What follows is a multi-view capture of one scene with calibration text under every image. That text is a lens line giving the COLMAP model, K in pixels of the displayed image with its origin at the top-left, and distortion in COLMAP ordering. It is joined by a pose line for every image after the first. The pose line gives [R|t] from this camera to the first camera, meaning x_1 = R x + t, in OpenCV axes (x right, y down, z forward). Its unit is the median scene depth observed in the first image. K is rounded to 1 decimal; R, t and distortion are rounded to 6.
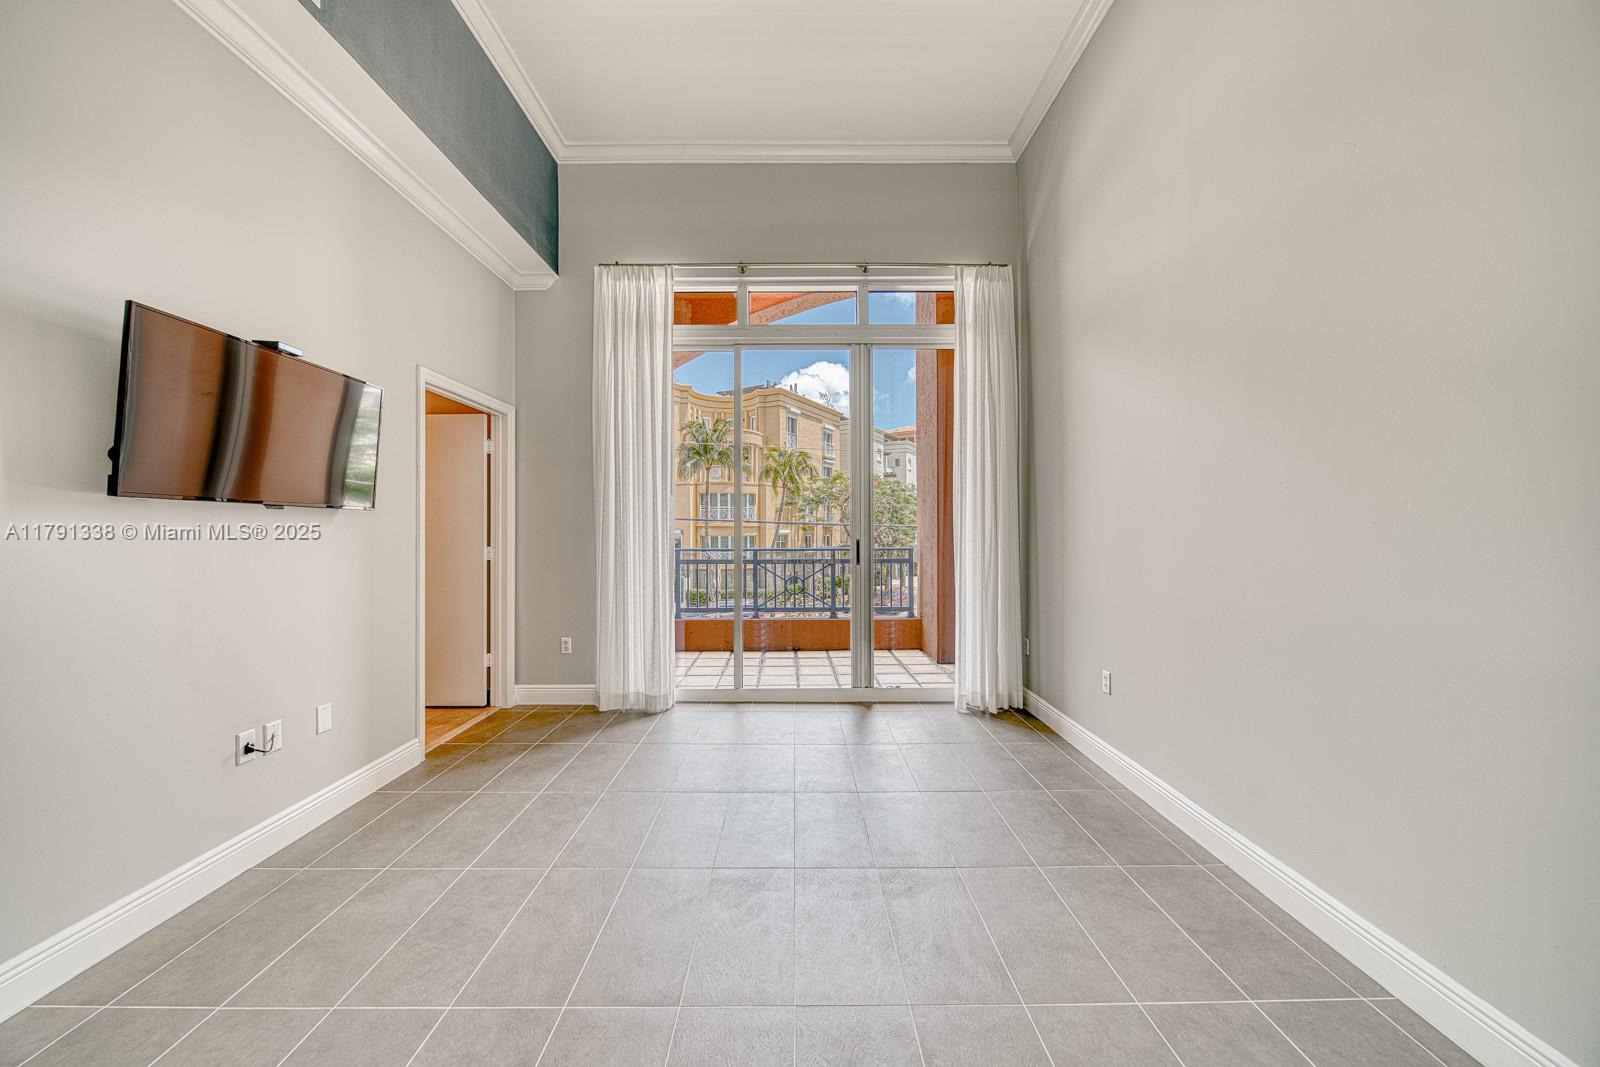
lens RADIAL K [[568.8, 0, 793.0], [0, 568.8, 530.5], [0, 0, 1]] dist [-0.002769, -0.000033]
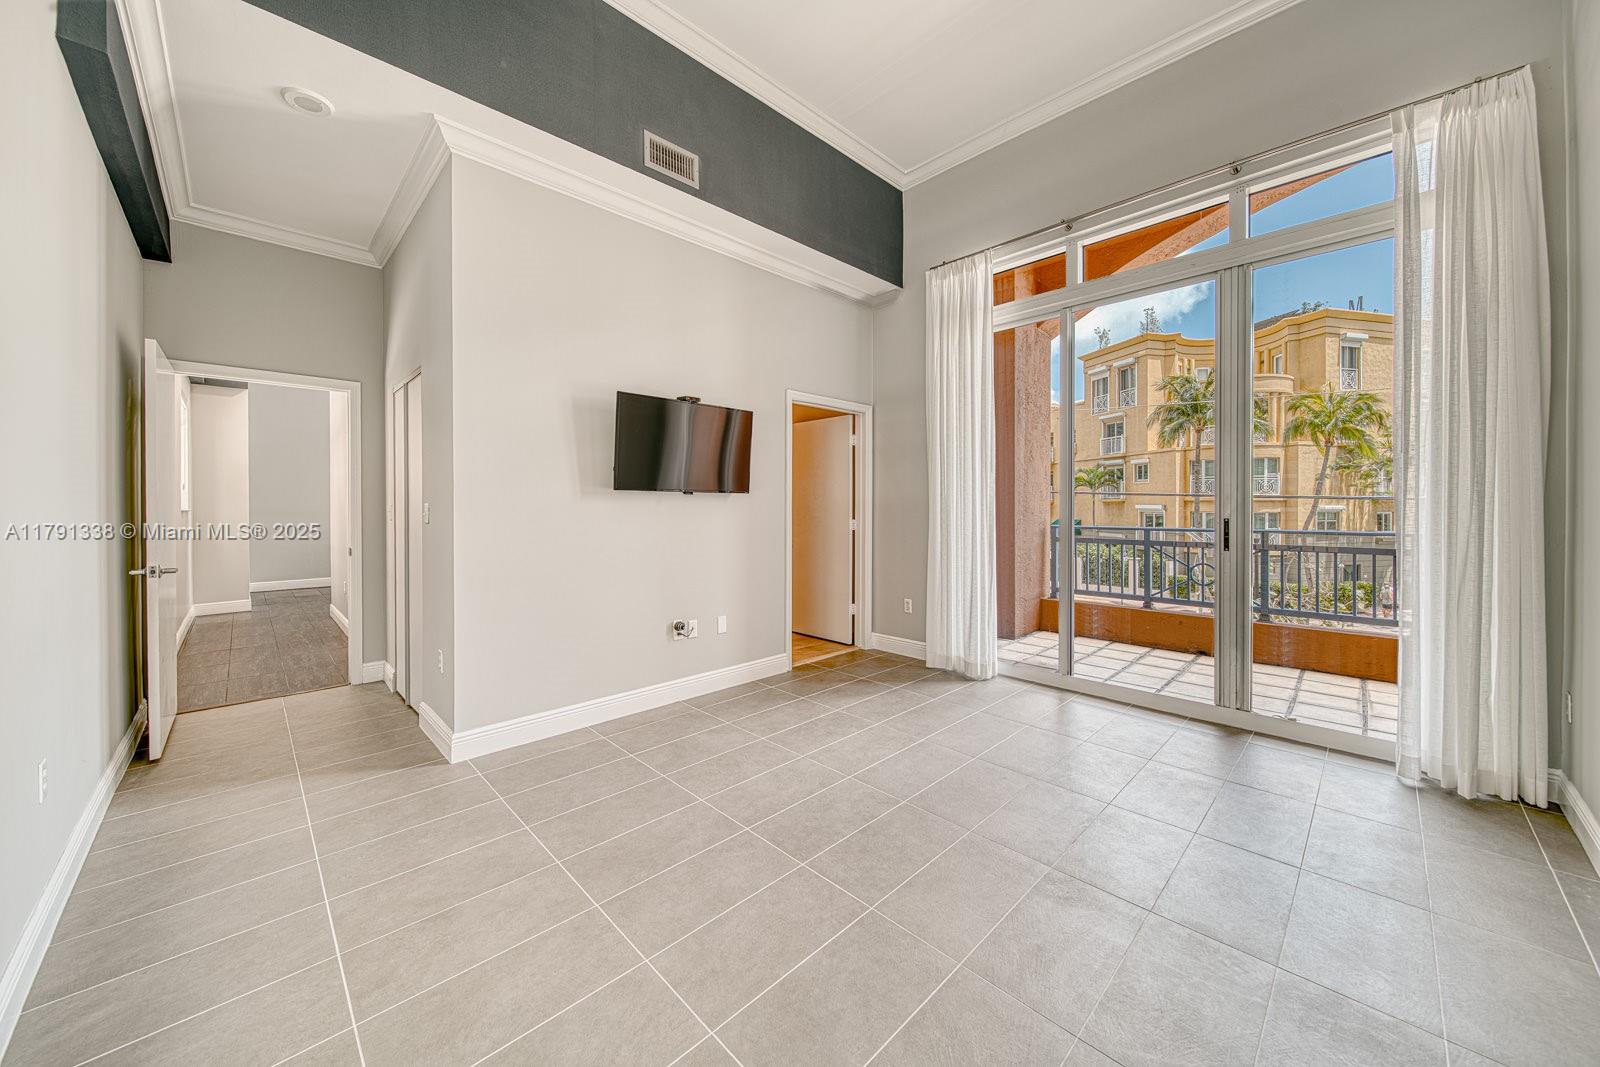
lens RADIAL K [[568.7, 0, 783.6], [0, 568.7, 509.6], [0, 0, 1]] dist [0.002122, -0.000022]
pose [[0.689008, 0.004798, -0.724738, 0.263430], [-0.000277, 0.999980, 0.006357, -0.001271], [0.724753, -0.004180, 0.688996, 0.016066]]
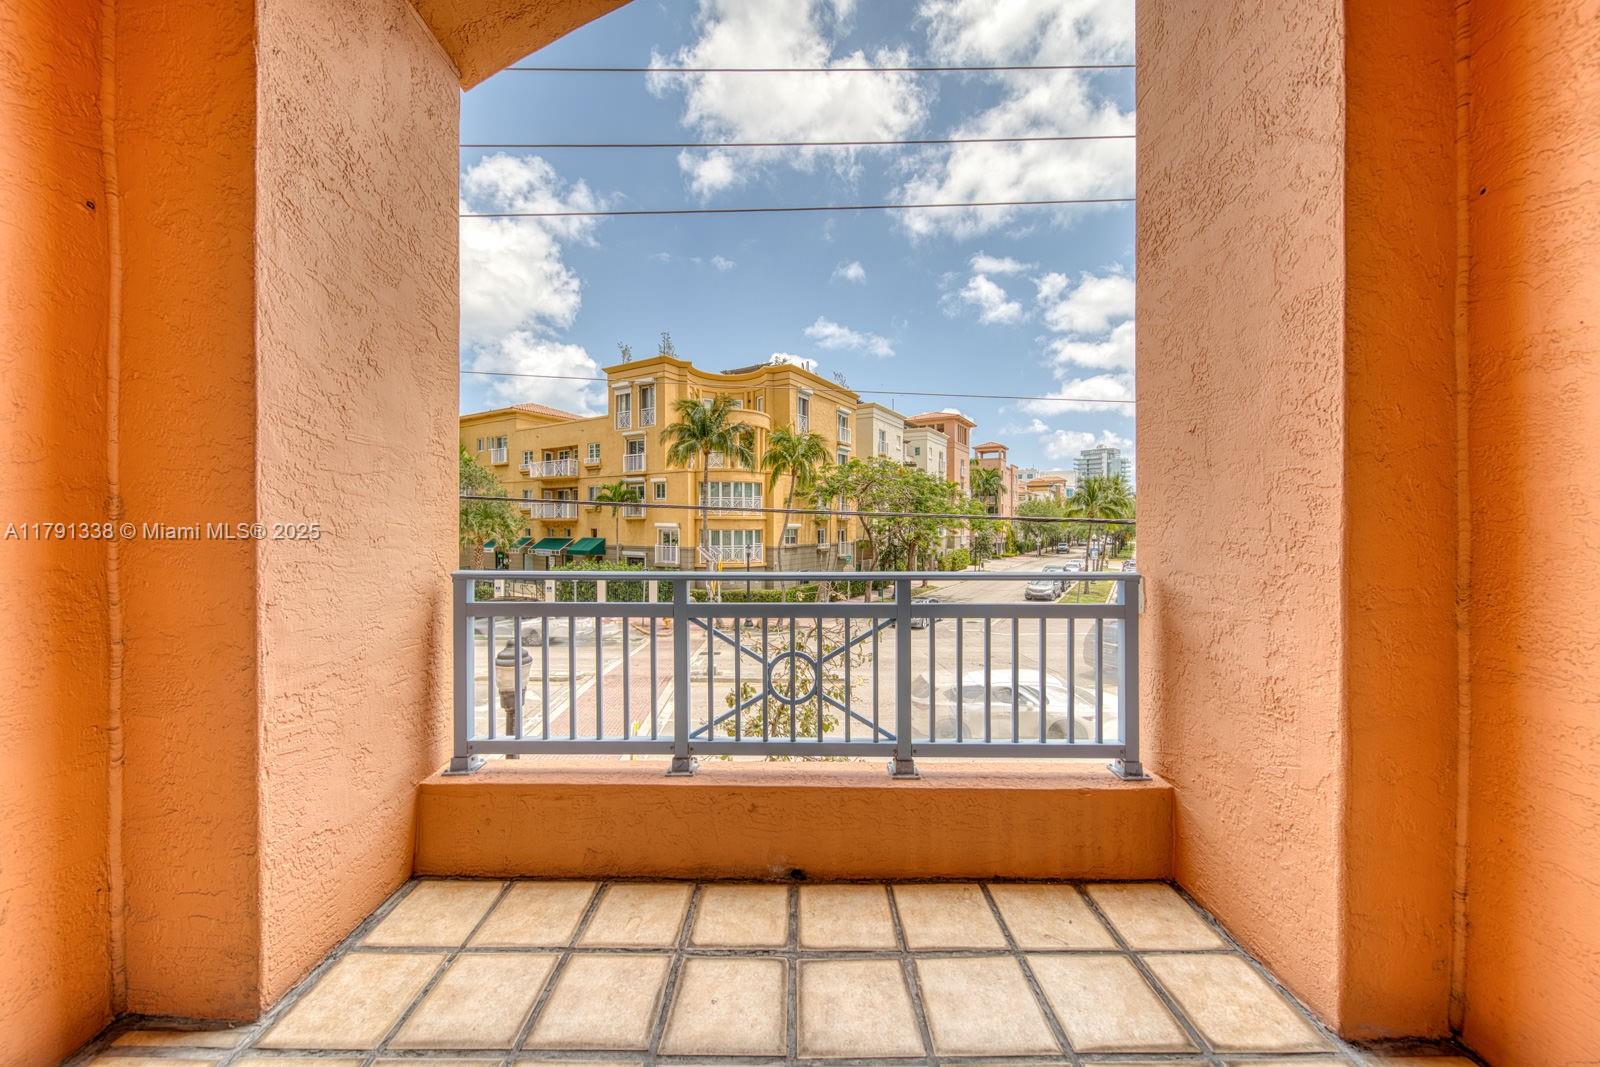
lens RADIAL K [[573.7, 0, 794.3], [0, 573.7, 527.8], [0, 0, 1]] dist [-0.000749, -0.000095]
pose [[0.999825, 0.003240, -0.018448, 0.014920], [-0.003129, 0.999977, 0.006063, 0.002288], [0.018468, -0.006005, 0.999811, 0.960626]]
